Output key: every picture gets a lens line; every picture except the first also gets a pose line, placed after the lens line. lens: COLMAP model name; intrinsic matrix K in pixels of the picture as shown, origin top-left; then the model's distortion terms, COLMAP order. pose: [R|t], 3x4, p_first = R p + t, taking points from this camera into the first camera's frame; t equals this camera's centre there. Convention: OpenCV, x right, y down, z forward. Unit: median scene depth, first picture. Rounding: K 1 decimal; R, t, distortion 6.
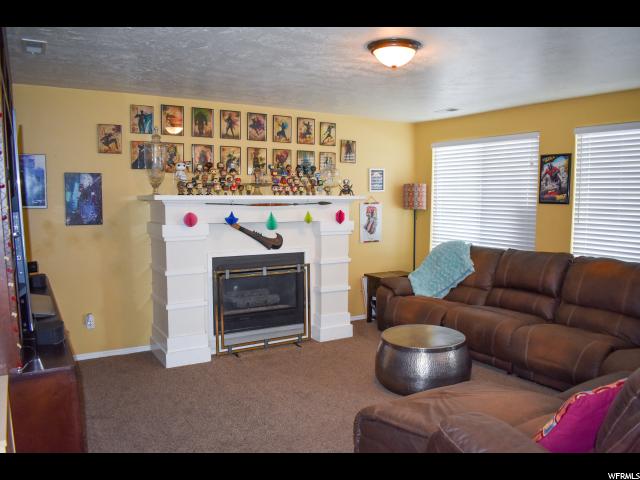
lens RADIAL K [[509.4, 0, 320.0], [0, 509.4, 240.0], [0, 0, 1]] dist [-0.088435, 0.006759]
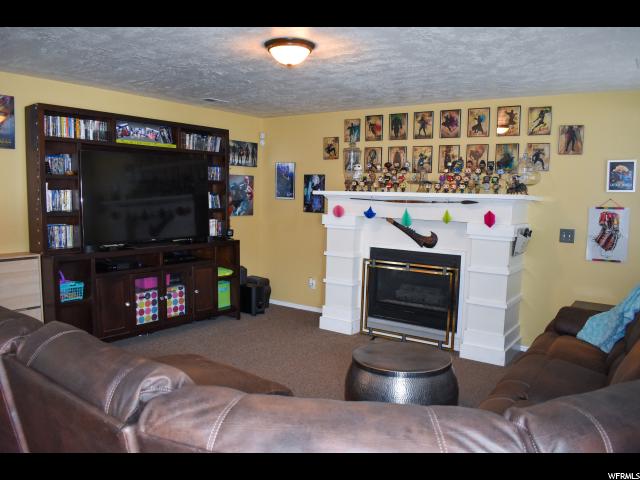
lens RADIAL K [[509.4, 0, 320.0], [0, 509.4, 240.0], [0, 0, 1]] dist [-0.088435, 0.006759]
pose [[0.375905, 0.087475, -0.922520, 0.728051], [-0.100837, 0.993484, 0.053115, -0.027549], [0.921155, 0.073058, 0.382277, 0.428369]]
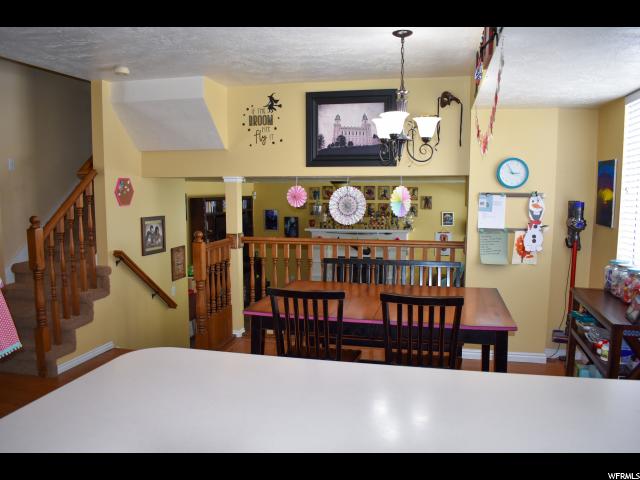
lens RADIAL K [[509.4, 0, 320.0], [0, 509.4, 240.0], [0, 0, 1]] dist [-0.088435, 0.006759]
pose [[0.695613, 0.072400, -0.714759, 1.229015], [-0.052955, 0.997370, 0.049489, -0.132648], [0.716462, 0.003425, 0.697617, -0.555297]]
